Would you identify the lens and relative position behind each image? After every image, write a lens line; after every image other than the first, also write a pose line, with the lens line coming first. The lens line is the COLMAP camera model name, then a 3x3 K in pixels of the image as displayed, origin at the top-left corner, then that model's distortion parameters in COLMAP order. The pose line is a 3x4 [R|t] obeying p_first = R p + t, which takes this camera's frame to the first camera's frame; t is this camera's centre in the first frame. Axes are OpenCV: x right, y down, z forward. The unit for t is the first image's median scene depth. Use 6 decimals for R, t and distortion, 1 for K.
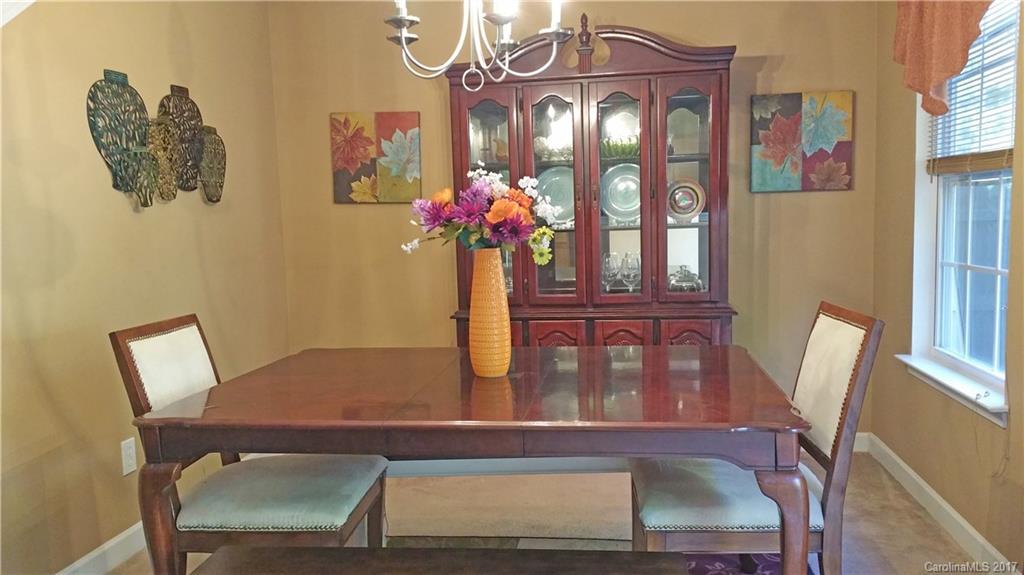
lens RADIAL K [[851.4, 0, 512.0], [0, 851.4, 287.5], [0, 0, 1]] dist [0.014427, -0.085591]
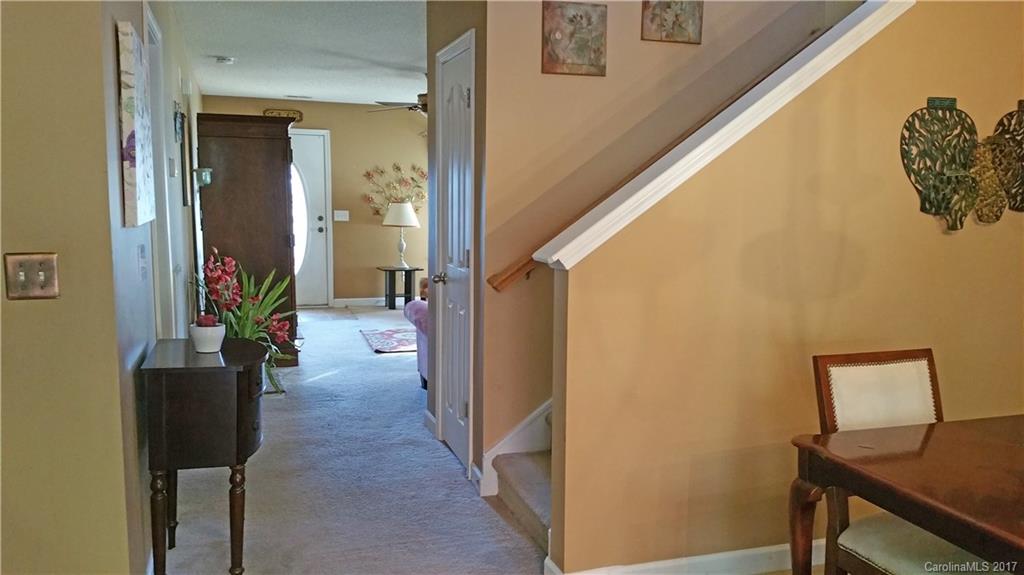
lens RADIAL K [[851.4, 0, 512.0], [0, 851.4, 287.5], [0, 0, 1]] dist [0.014427, -0.085591]
pose [[0.441943, 0.127646, -0.887915, 0.222282], [-0.092431, 0.991035, 0.096465, -0.069554], [0.892269, 0.039439, 0.449779, 0.072403]]
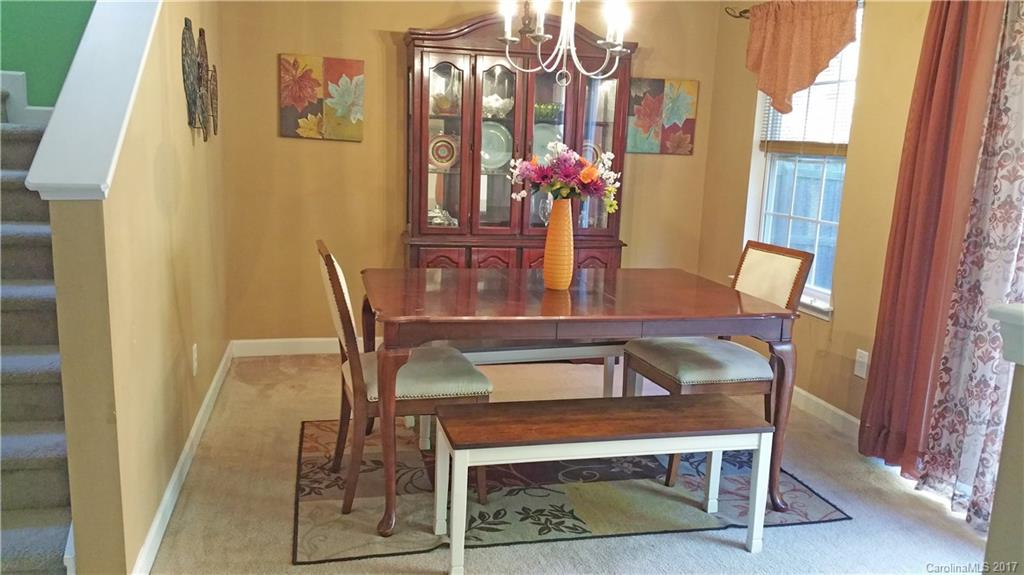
lens RADIAL K [[851.4, 0, 512.0], [0, 851.4, 287.5], [0, 0, 1]] dist [0.014427, -0.085591]
pose [[0.923084, 0.001735, 0.384595, -0.464253], [-0.034284, 0.996380, 0.077793, -0.000564], [-0.383067, -0.084995, 0.919802, -0.187321]]
